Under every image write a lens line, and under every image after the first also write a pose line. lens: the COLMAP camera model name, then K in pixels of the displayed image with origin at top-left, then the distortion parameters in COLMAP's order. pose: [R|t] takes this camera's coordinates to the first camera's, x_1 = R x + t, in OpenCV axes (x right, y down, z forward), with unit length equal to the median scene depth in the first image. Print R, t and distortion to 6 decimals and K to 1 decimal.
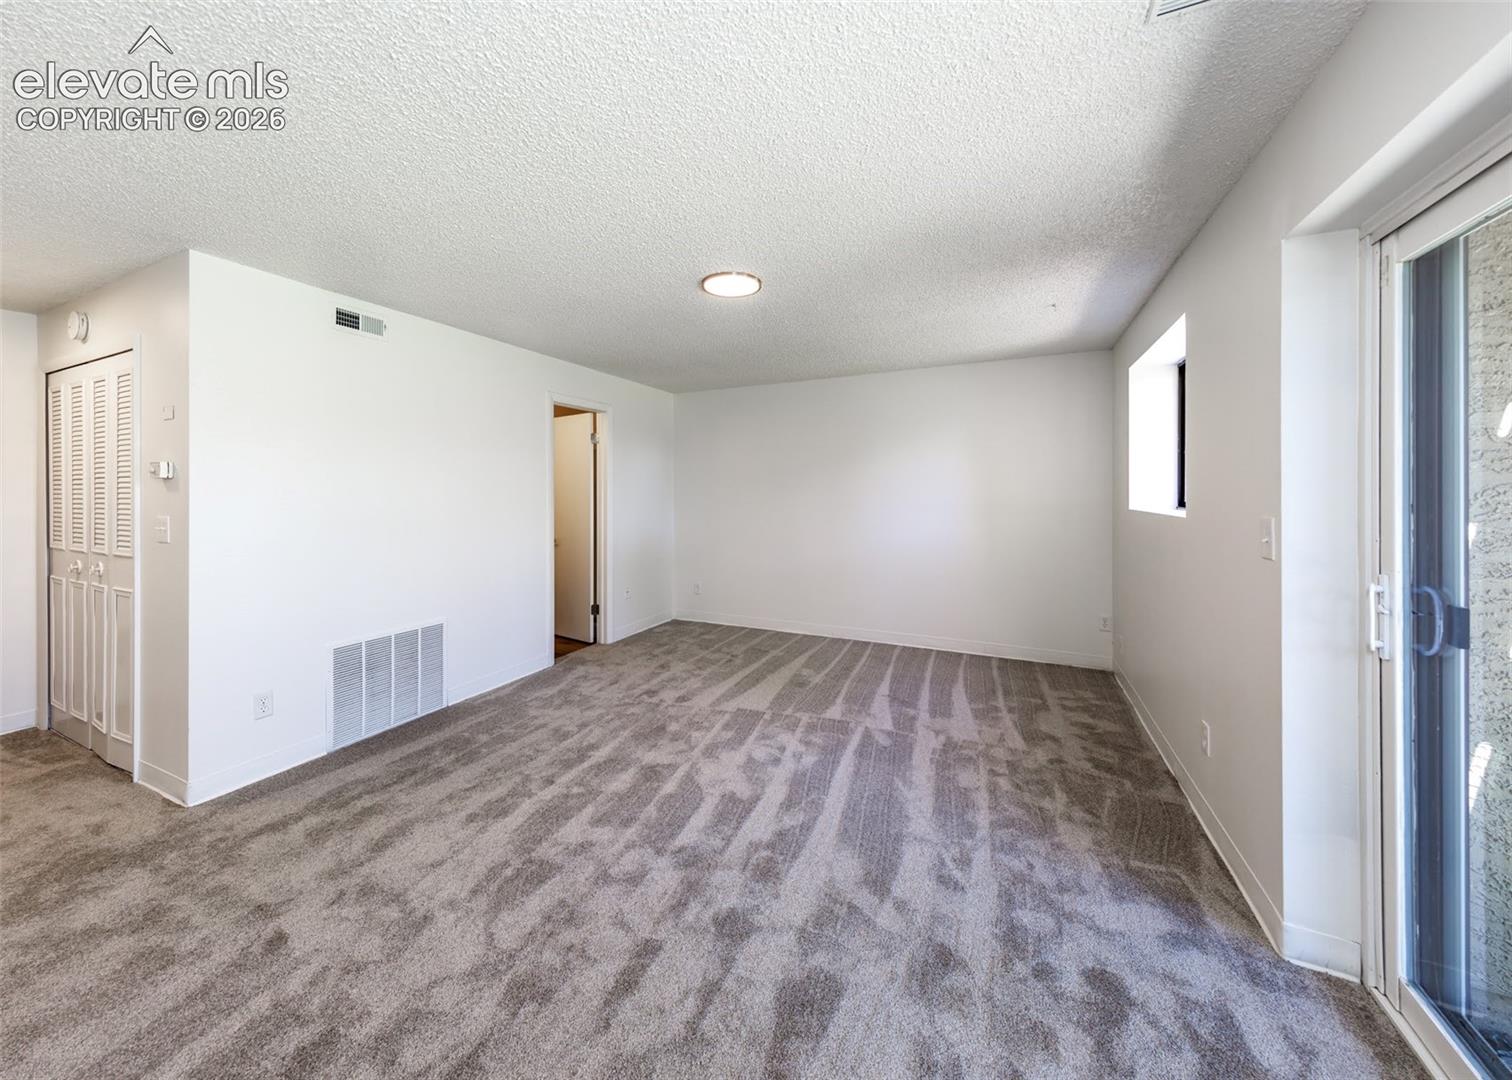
lens RADIAL K [[547.4, 0, 749.8], [0, 547.4, 484.2], [0, 0, 1]] dist [0.013007, 0.000034]
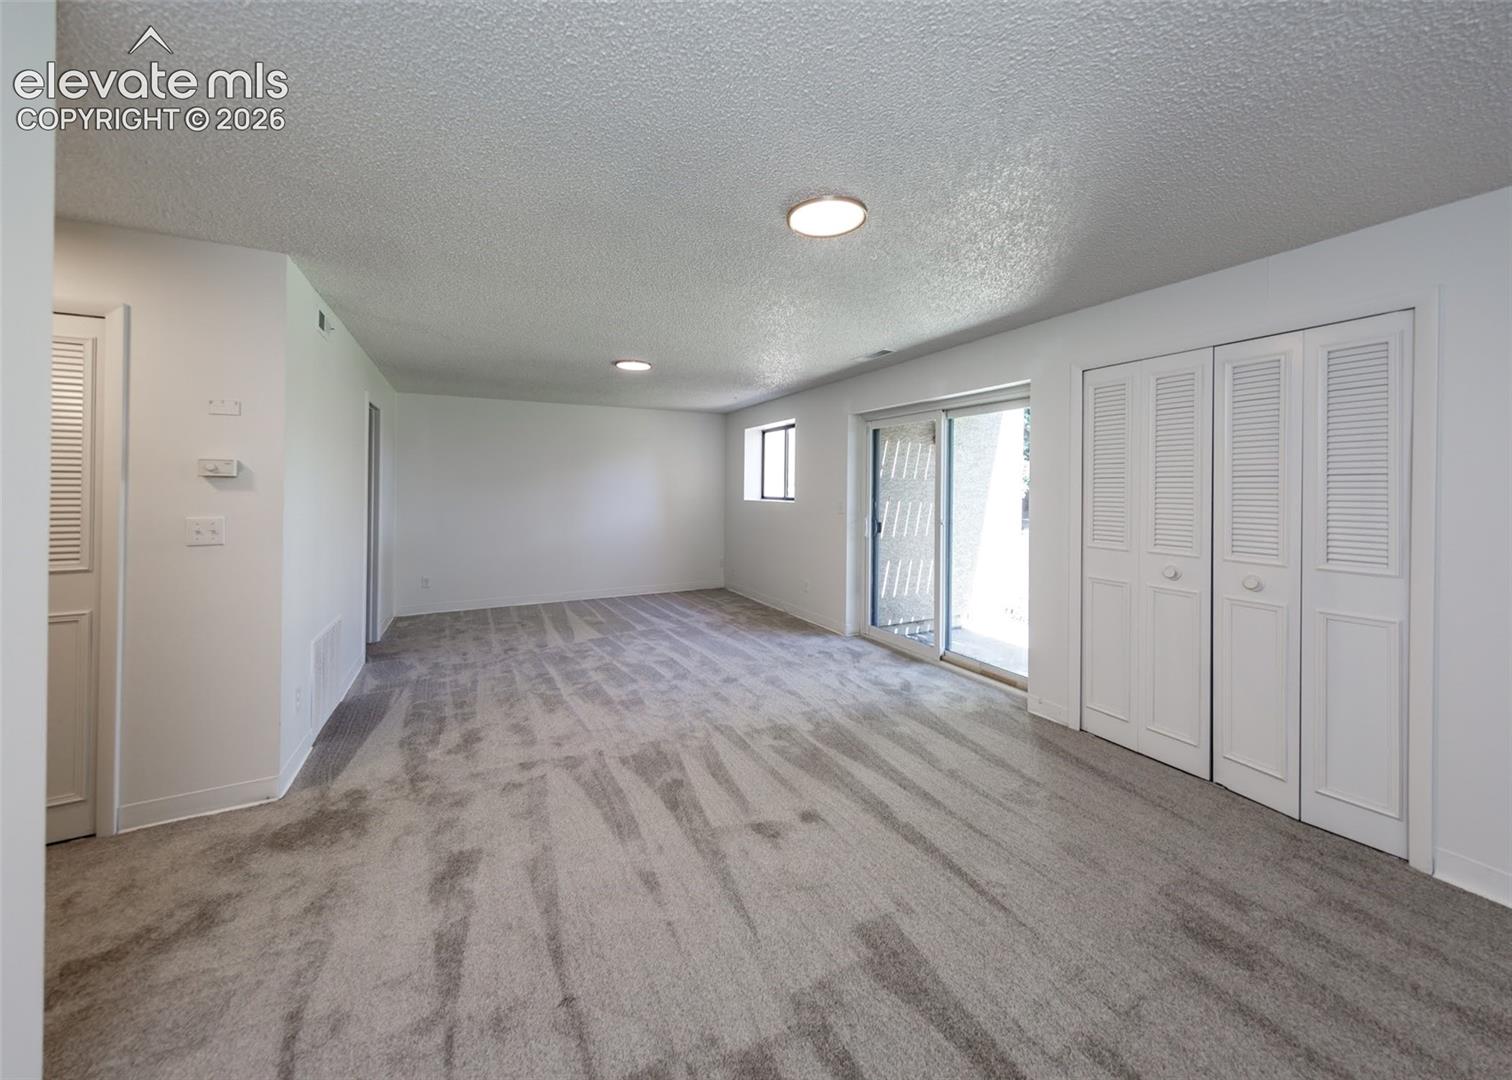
lens RADIAL K [[547.4, 0, 749.8], [0, 547.4, 484.2], [0, 0, 1]] dist [0.013007, 0.000034]
pose [[0.607398, 0.005422, 0.794379, -1.169073], [-0.010649, 0.999942, 0.001317, -0.019370], [-0.794326, -0.009260, 0.607421, -0.297601]]
